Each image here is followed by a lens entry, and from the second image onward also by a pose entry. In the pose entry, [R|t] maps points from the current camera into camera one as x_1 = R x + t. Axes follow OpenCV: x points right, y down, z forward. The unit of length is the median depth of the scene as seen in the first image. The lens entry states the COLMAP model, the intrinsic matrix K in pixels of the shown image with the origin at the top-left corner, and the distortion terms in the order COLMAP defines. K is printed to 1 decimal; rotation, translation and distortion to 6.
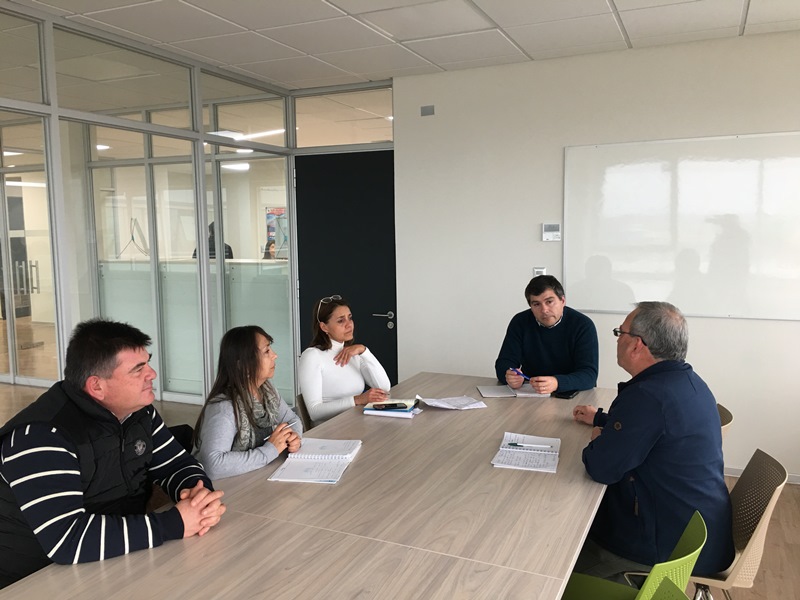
lens RADIAL K [[688.0, 0, 402.0], [0, 688.0, 298.2], [0, 0, 1]] dist [0.050451, -0.068136]
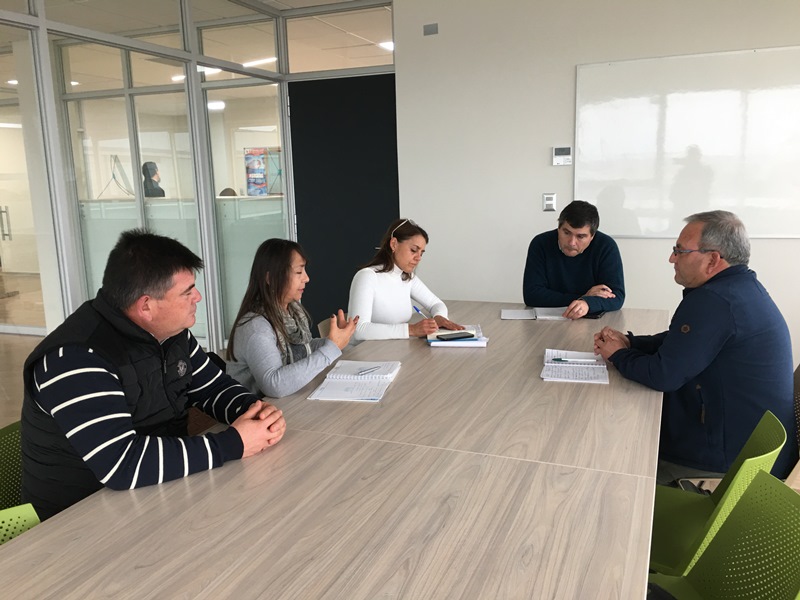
lens RADIAL K [[688.0, 0, 401.6], [0, 688.0, 303.2], [0, 0, 1]] dist [0.050451, -0.068136]
pose [[0.998635, -0.025315, 0.045694, -0.102862], [0.021634, 0.996615, 0.079317, 0.050078], [-0.047548, -0.078220, 0.995802, 0.044520]]
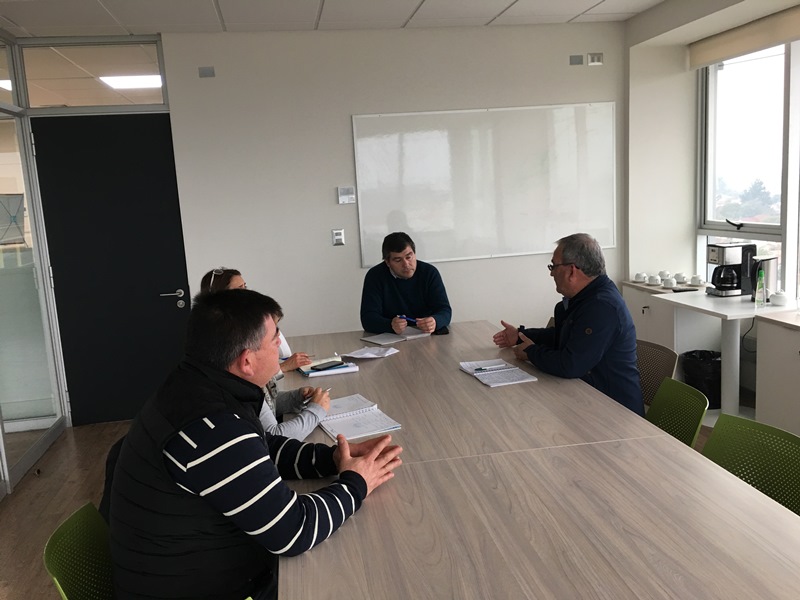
lens RADIAL K [[688.0, 0, 396.3], [0, 688.0, 294.8], [0, 0, 1]] dist [0.050451, -0.068136]
pose [[0.823758, -0.118102, 0.554504, -0.573392], [0.105592, 0.992909, 0.054611, 0.012762], [-0.557022, 0.013565, 0.830387, 0.130368]]
